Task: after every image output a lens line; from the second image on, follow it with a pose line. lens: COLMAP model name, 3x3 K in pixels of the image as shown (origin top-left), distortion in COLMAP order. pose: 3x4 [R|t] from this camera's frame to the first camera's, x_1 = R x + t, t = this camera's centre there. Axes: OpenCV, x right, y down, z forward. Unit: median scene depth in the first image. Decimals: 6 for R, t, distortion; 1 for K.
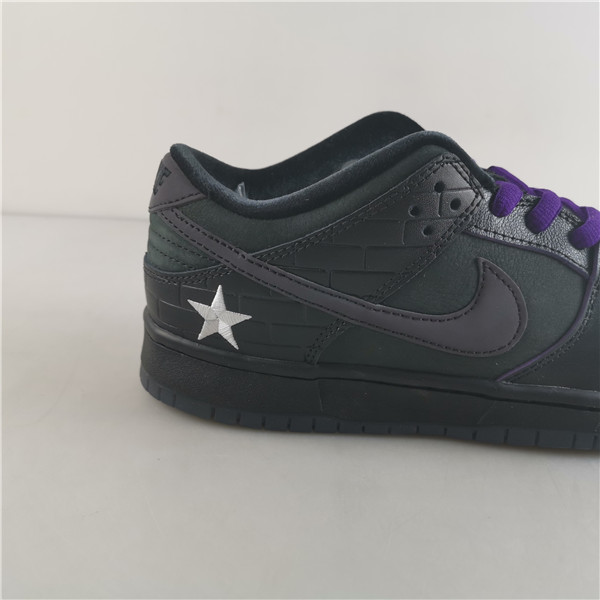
lens RADIAL K [[709.0, 0, 300.0], [0, 709.0, 300.0], [0, 0, 1]] dist [0.062113, -0.013298]
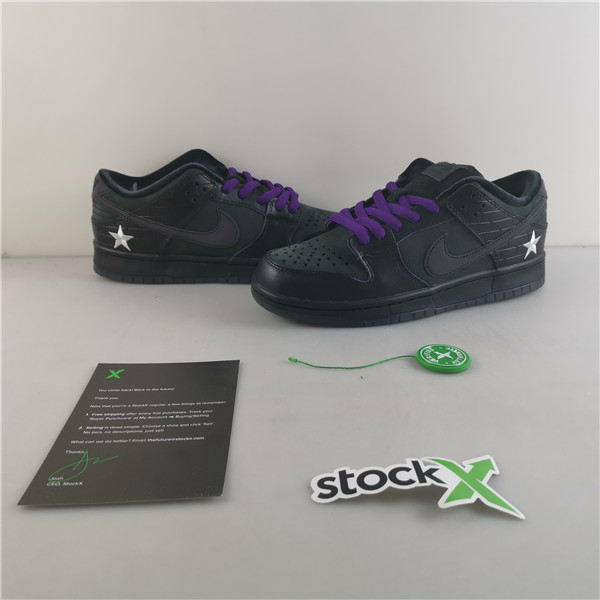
lens RADIAL K [[709.0, 0, 300.0], [0, 709.0, 300.0], [0, 0, 1]] dist [0.062113, -0.013298]
pose [[0.998402, -0.050875, 0.024591, 0.462406], [0.050240, 0.998404, 0.025792, 0.217972], [-0.025864, -0.024515, 0.999365, -1.610021]]
